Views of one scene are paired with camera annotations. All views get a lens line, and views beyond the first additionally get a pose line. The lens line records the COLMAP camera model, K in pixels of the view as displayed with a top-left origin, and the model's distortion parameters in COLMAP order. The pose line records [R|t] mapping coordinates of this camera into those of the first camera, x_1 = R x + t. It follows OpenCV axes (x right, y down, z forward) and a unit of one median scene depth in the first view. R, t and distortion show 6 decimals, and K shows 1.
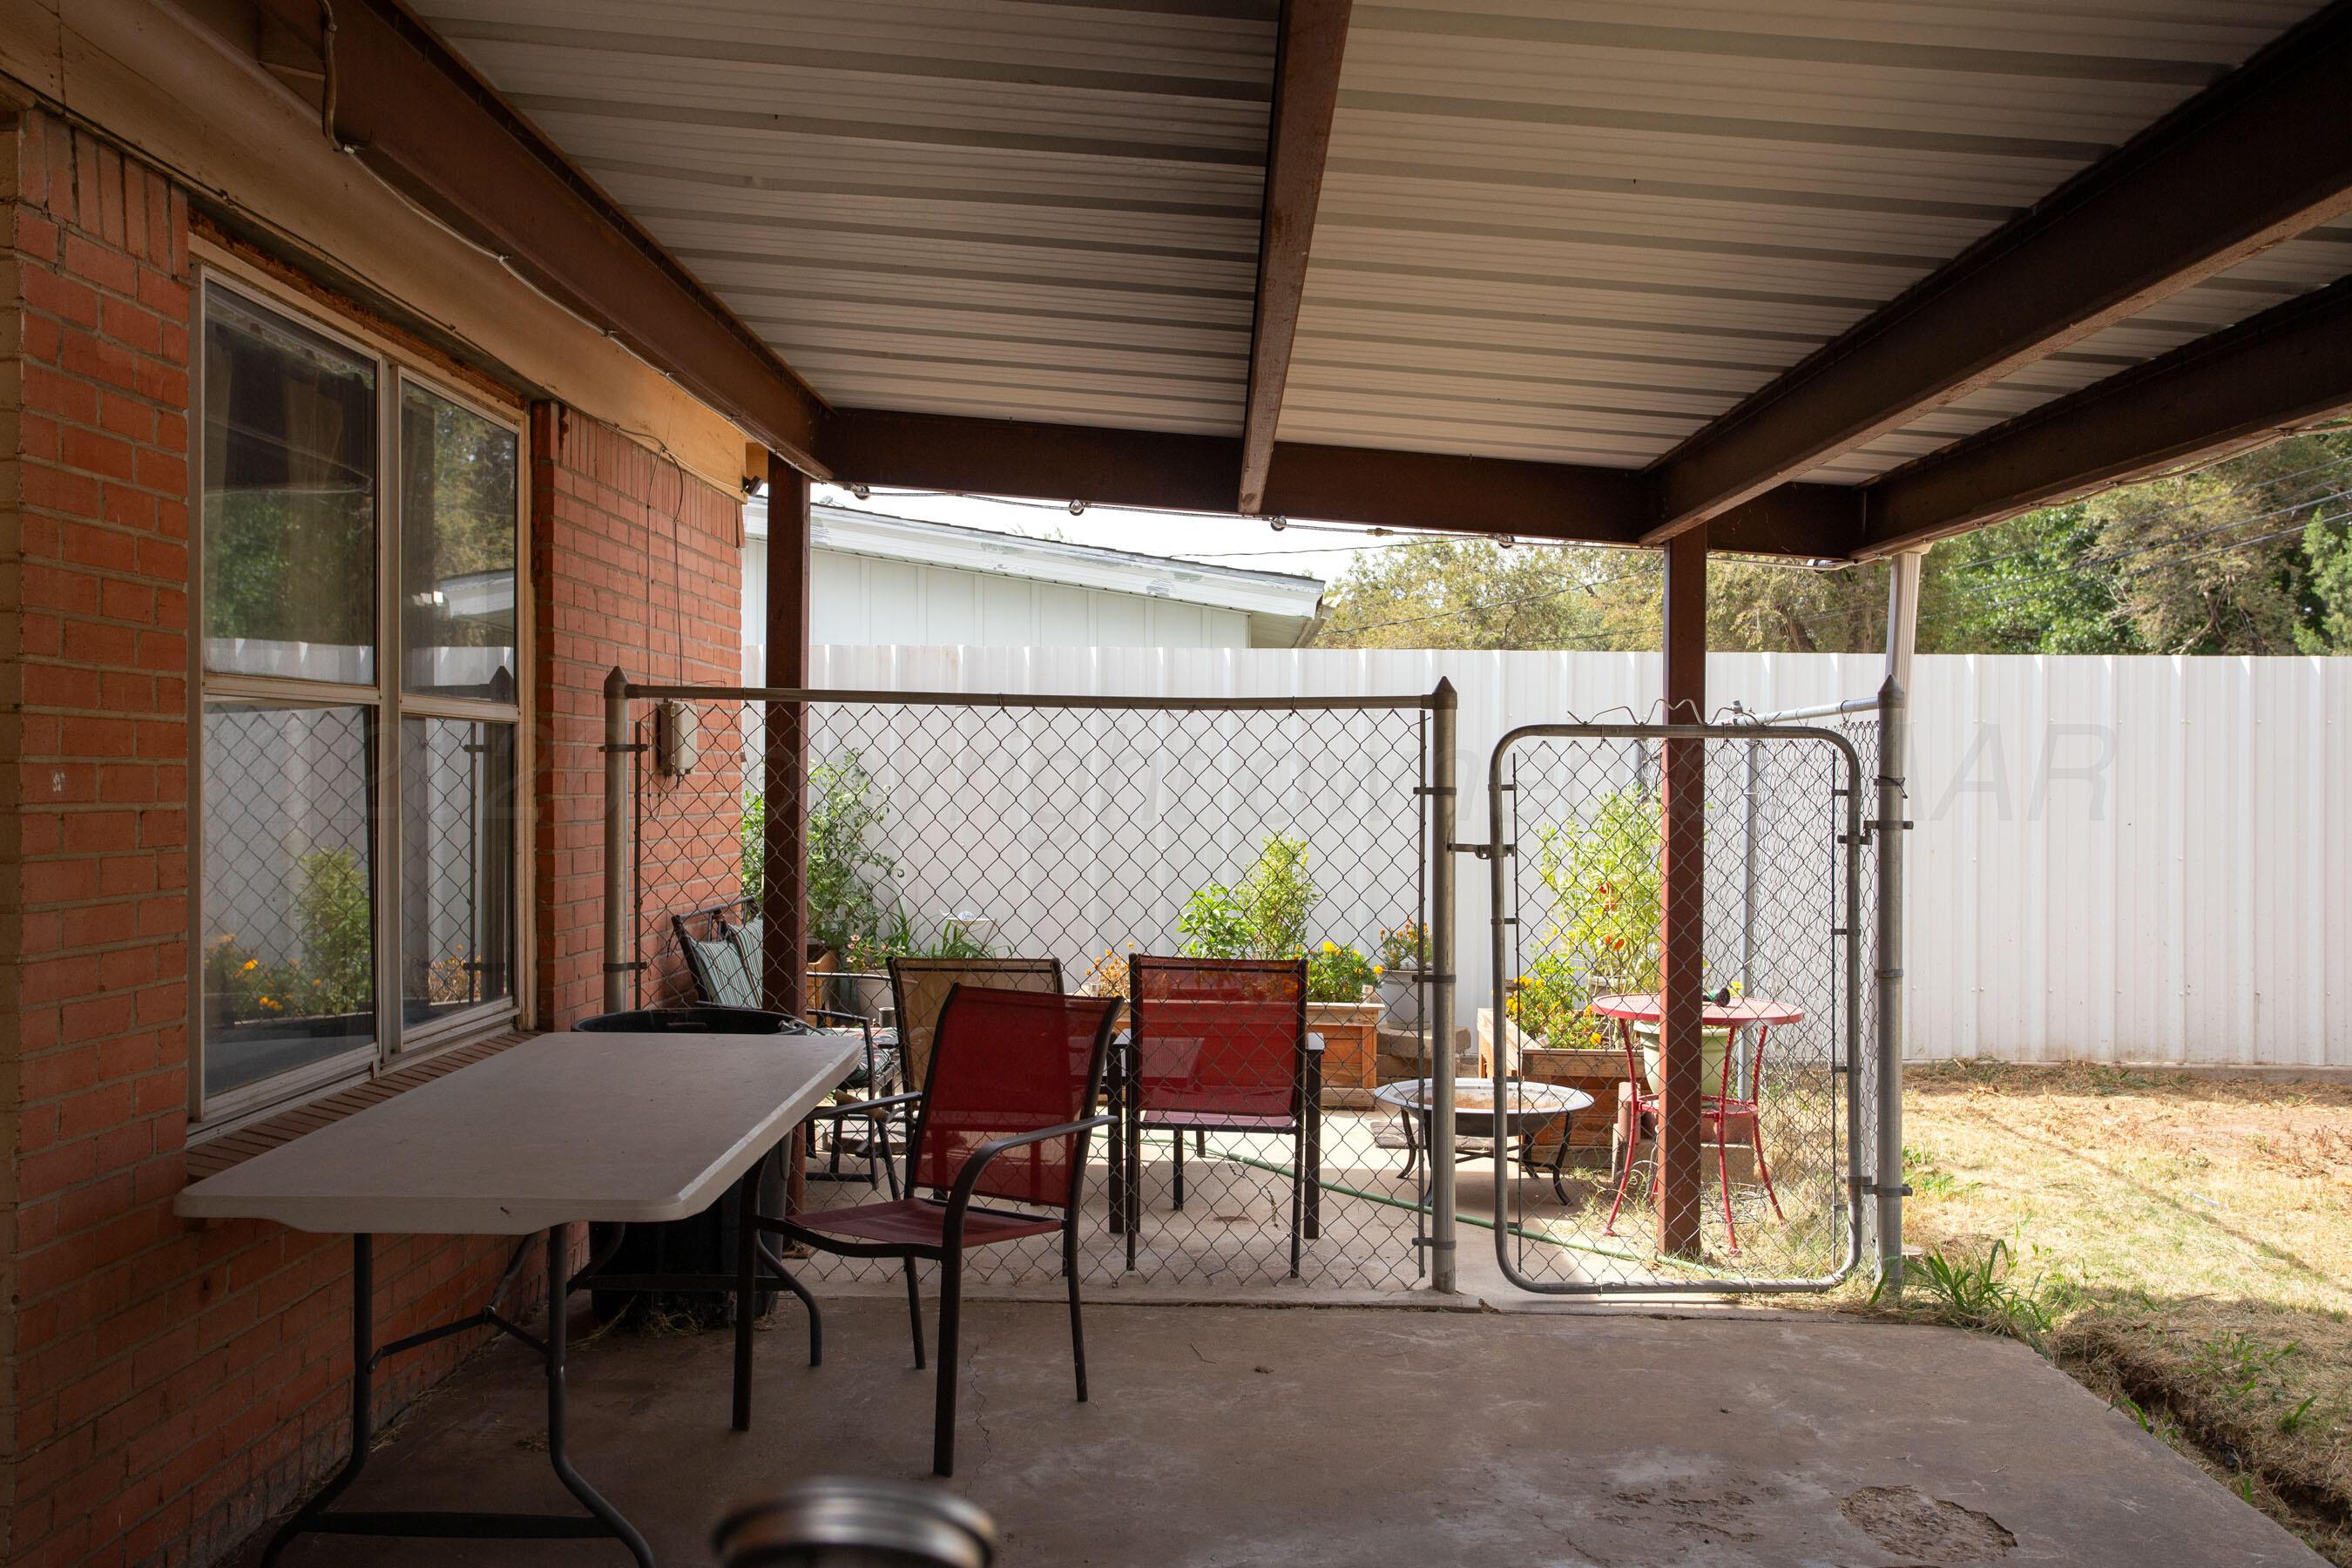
lens RADIAL K [[2274.7, 0, 1176.0], [0, 2274.7, 784.0], [0, 0, 1]] dist [-0.000505, -0.000084]
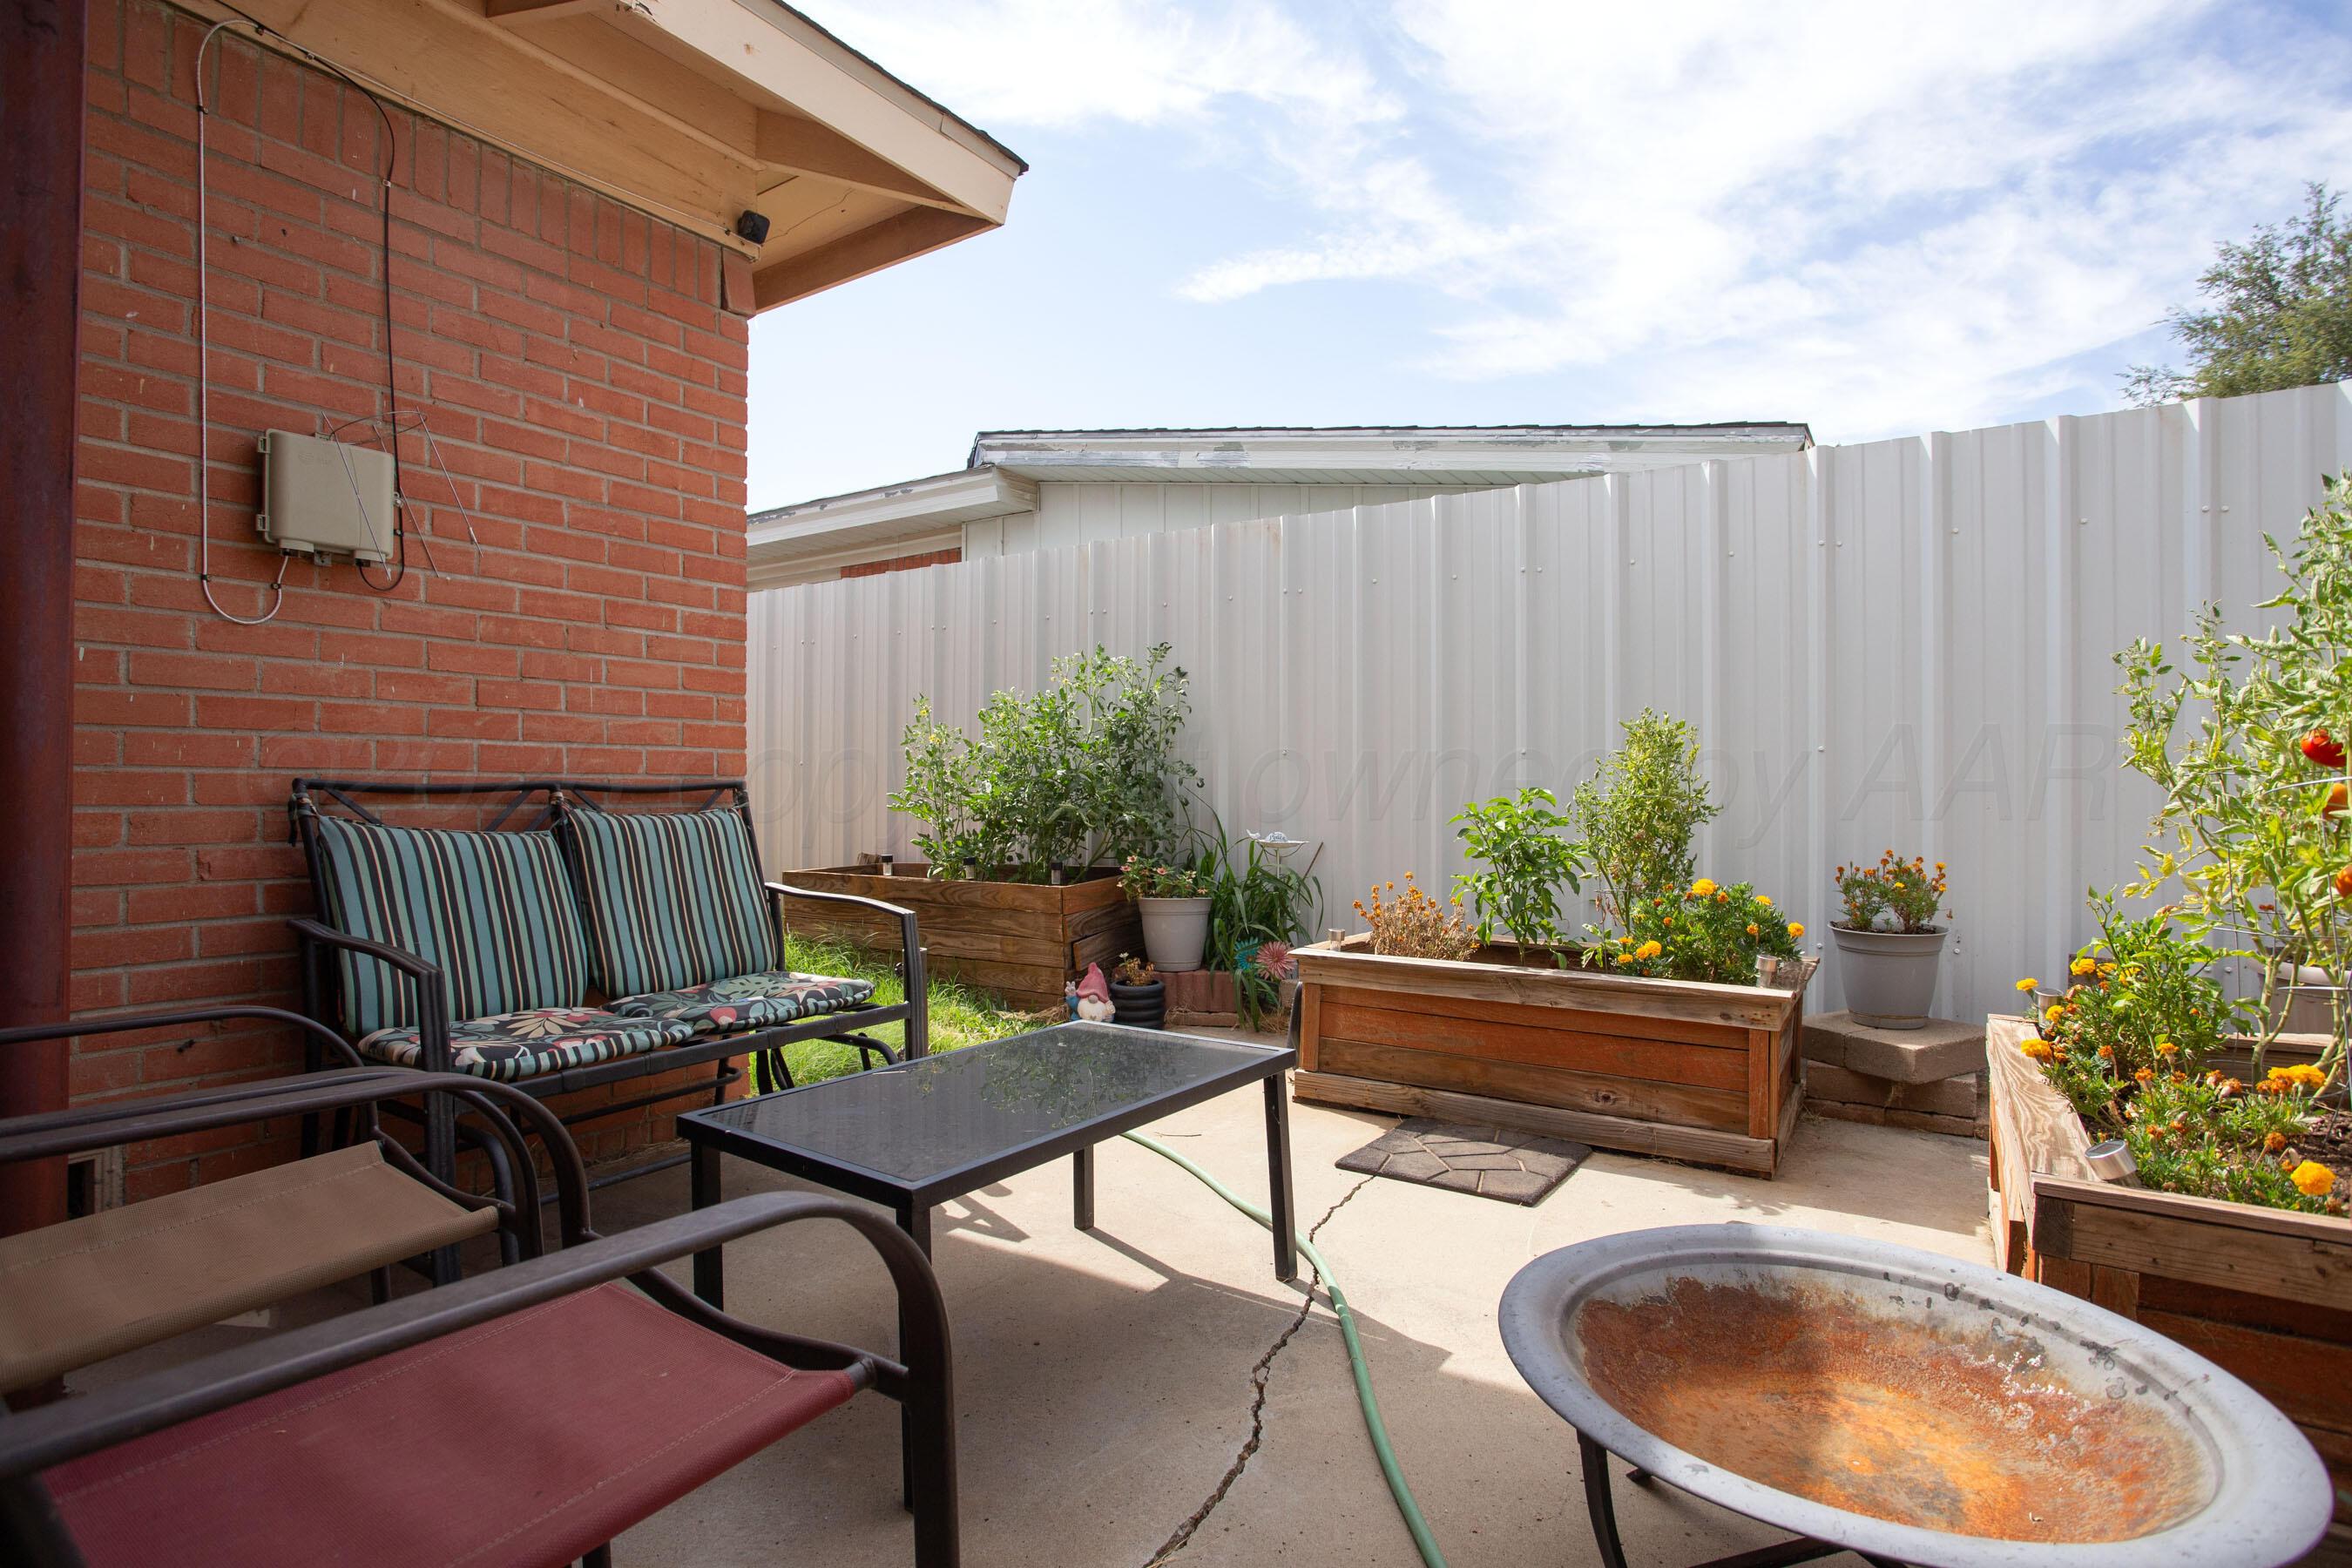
lens RADIAL K [[1177.6, 0, 1176.0], [0, 1177.6, 784.0], [0, 0, 1]] dist [-0.055227, 0.000150]
pose [[0.846471, -0.009046, -0.532358, 0.113837], [0.002558, 0.999913, -0.012924, 0.048861], [0.532429, 0.009578, 0.846420, 0.675383]]
